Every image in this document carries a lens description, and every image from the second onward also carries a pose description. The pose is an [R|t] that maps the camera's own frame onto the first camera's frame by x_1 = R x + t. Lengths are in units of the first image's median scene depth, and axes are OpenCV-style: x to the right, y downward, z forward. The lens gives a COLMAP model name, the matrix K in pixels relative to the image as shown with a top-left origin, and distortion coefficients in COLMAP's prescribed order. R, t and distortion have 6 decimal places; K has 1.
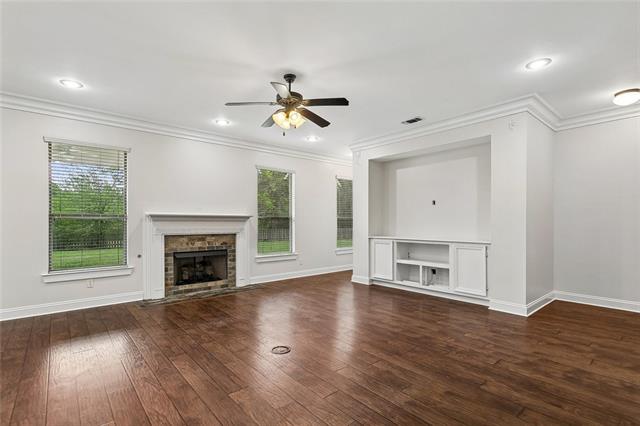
lens RADIAL K [[308.6, 0, 320.4], [0, 308.6, 224.6], [0, 0, 1]] dist [-0.000507, 0.000756]
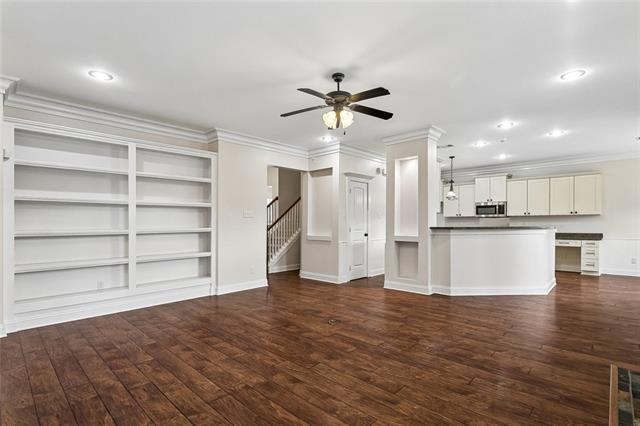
lens RADIAL K [[308.6, 0, 322.2], [0, 308.6, 227.2], [0, 0, 1]] dist [-0.000507, 0.000756]
pose [[-0.993598, 0.006994, -0.112757, 0.039709], [0.004320, 0.999704, 0.023940, -0.011616], [0.112891, 0.023300, -0.993334, 1.293844]]
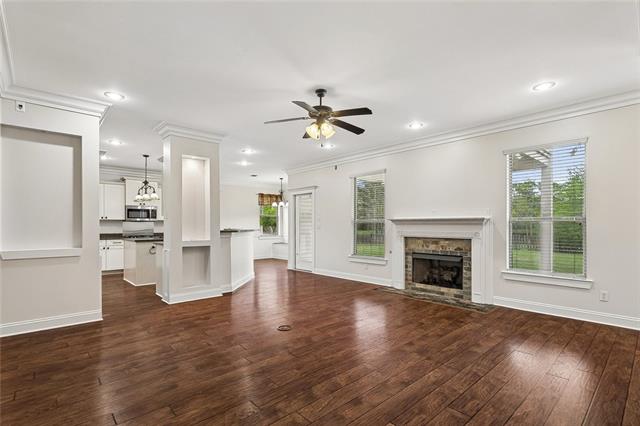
lens RADIAL K [[308.6, 0, 319.9], [0, 308.6, 226.6], [0, 0, 1]] dist [-0.000507, 0.000756]
pose [[0.030633, 0.005664, -0.999515, 0.642227], [-0.007813, 0.999955, 0.005427, -0.007016], [0.999500, 0.007643, 0.030676, 0.630608]]
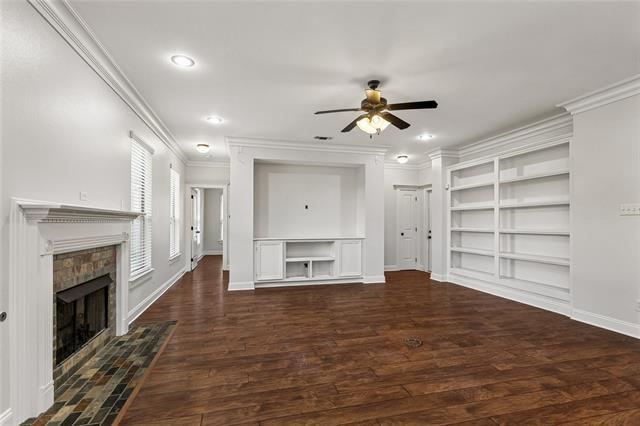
lens RADIAL K [[308.6, 0, 317.8], [0, 308.6, 216.6], [0, 0, 1]] dist [-0.000507, 0.000756]
pose [[0.438997, 0.017141, 0.898325, -0.717610], [0.005879, 0.999742, -0.021949, -0.007873], [-0.898469, 0.014916, 0.438783, 0.468767]]
